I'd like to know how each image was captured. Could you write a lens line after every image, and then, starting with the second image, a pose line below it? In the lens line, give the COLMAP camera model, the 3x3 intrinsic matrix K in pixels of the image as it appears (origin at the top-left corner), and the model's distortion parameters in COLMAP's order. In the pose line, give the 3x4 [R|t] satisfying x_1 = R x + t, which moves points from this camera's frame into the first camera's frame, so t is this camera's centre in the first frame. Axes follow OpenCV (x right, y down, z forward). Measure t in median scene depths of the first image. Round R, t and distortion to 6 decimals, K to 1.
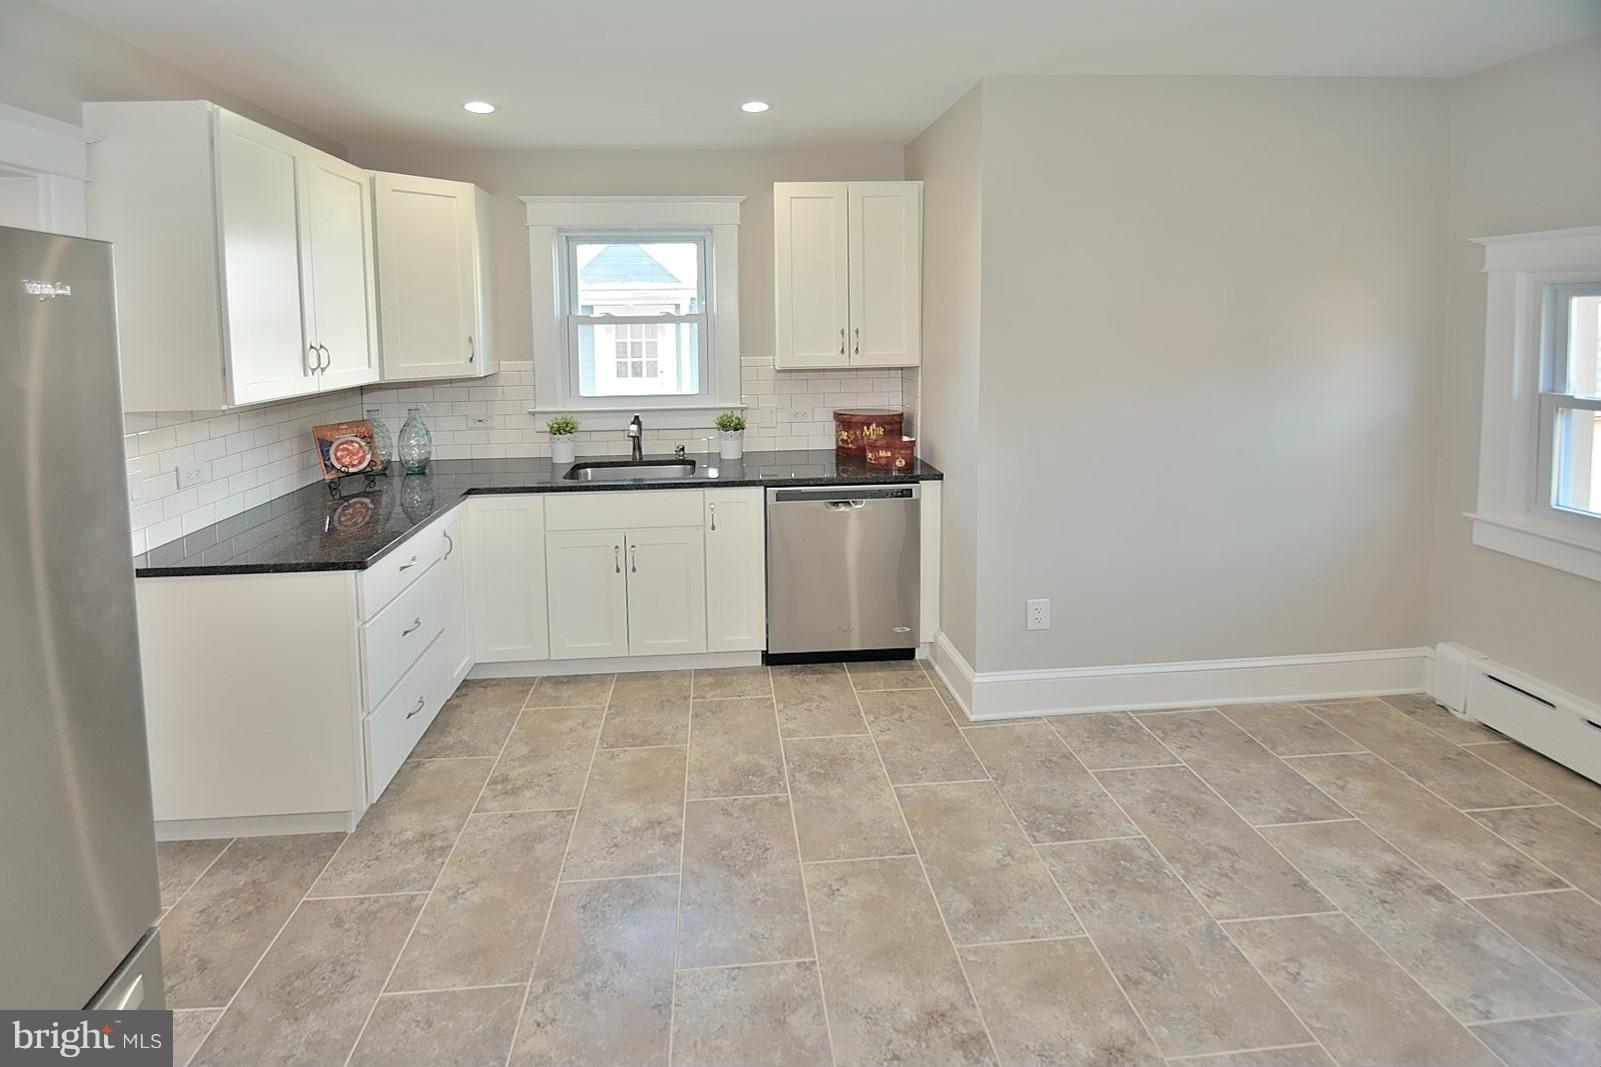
lens RADIAL K [[787.7, 0, 754.8], [0, 787.7, 460.3], [0, 0, 1]] dist [0.000674, -0.011536]
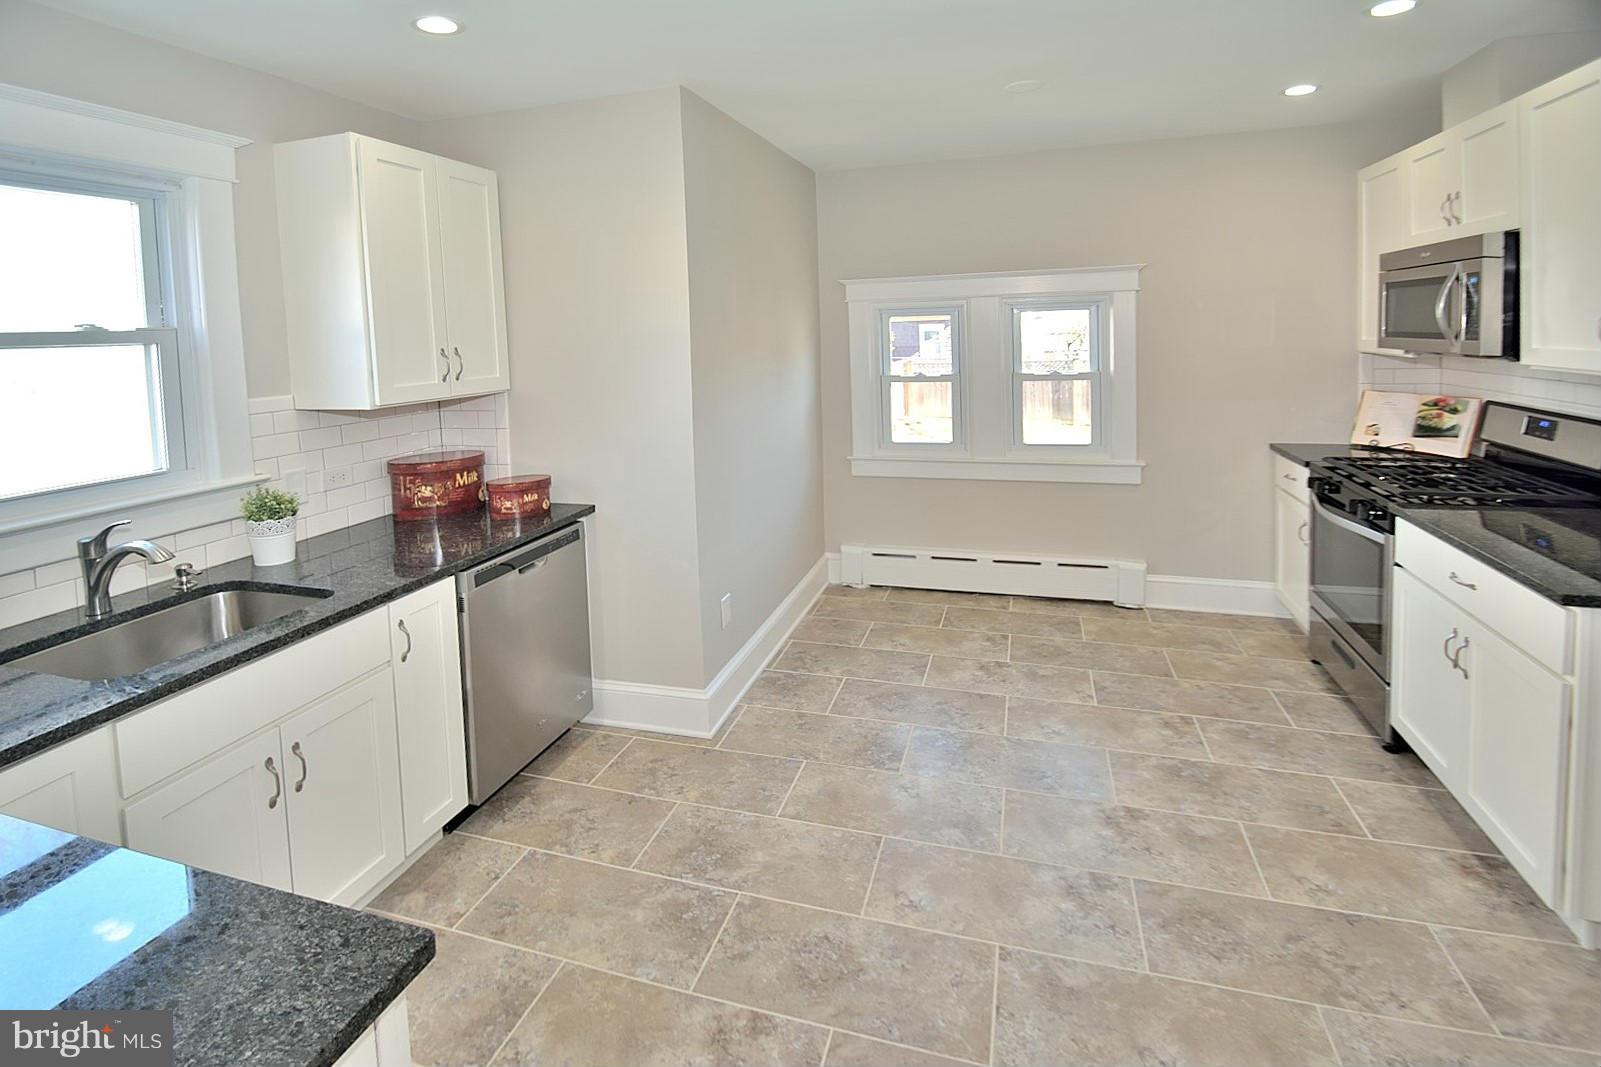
lens RADIAL K [[788.8, 0, 792.3], [0, 788.8, 459.8], [0, 0, 1]] dist [0.000046, -0.012147]
pose [[0.352240, -0.143840, 0.924790, -0.585442], [0.183117, 0.979613, 0.082620, -0.076772], [-0.917821, 0.140242, 0.371399, 0.524033]]
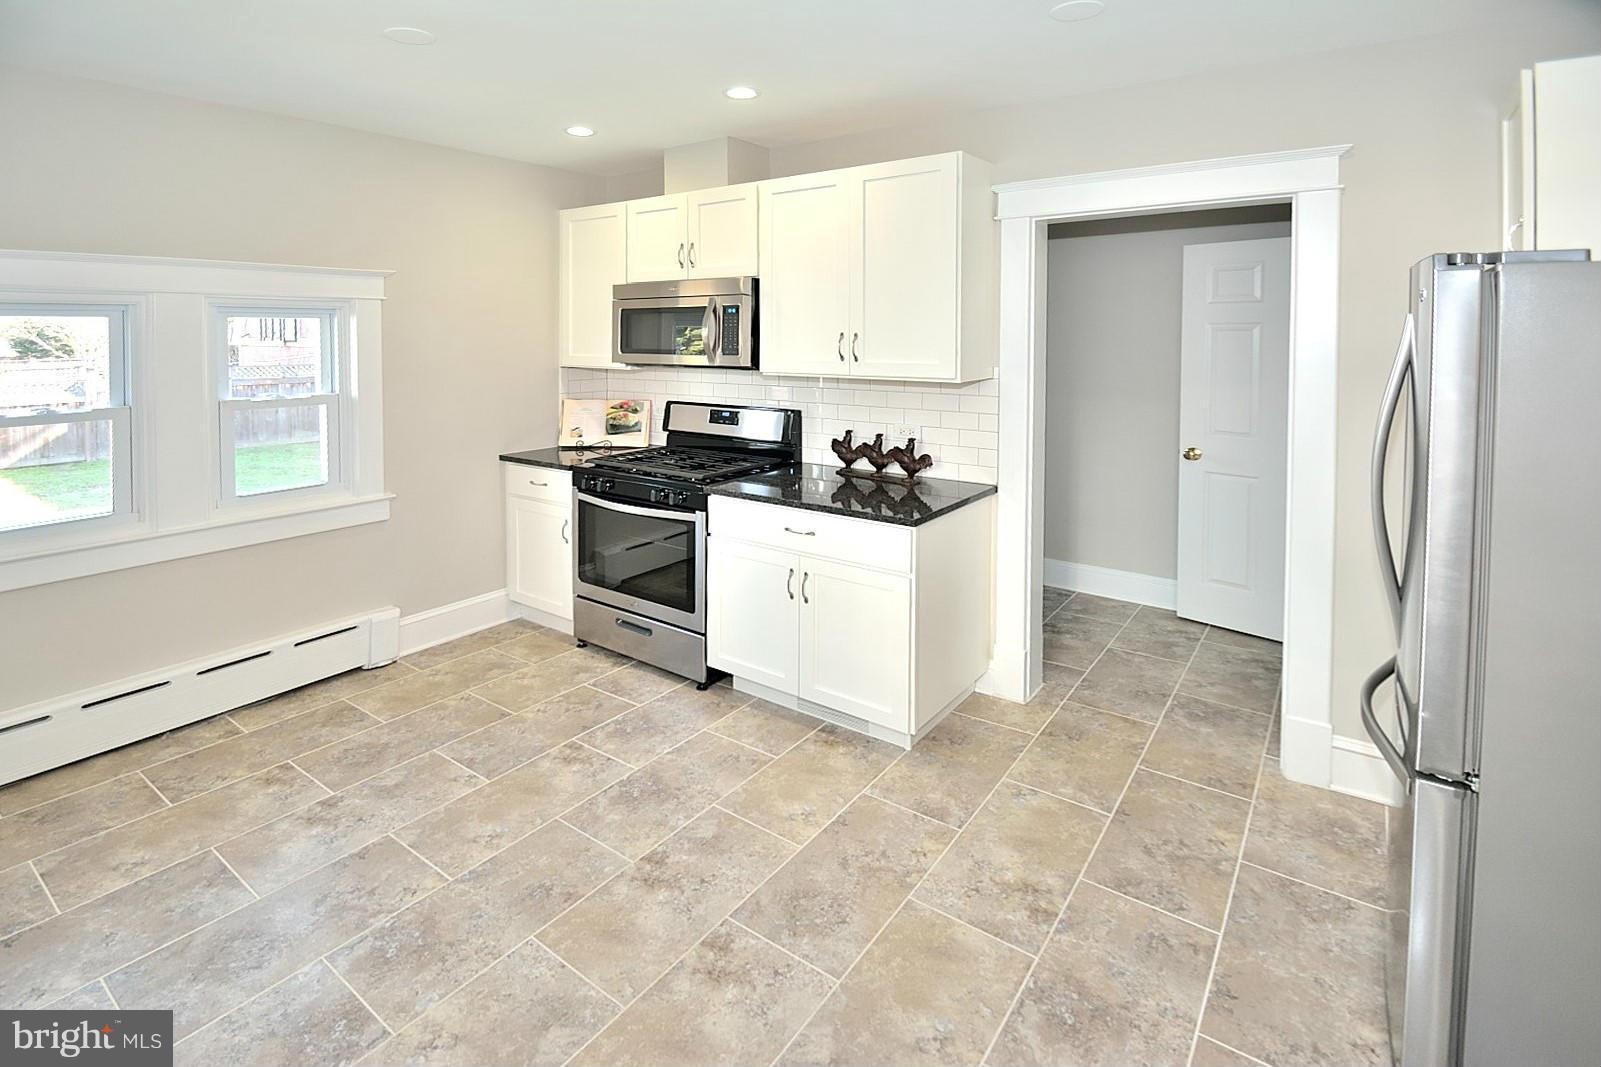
lens RADIAL K [[768.0, 0, 771.2], [0, 768.0, 404.2], [0, 0, 1]] dist [-0.001769, -0.000970]
pose [[-0.760360, -0.041199, 0.648194, -0.288397], [0.124013, 0.970417, 0.207152, -0.153133], [-0.637553, 0.237895, -0.732757, 0.941260]]
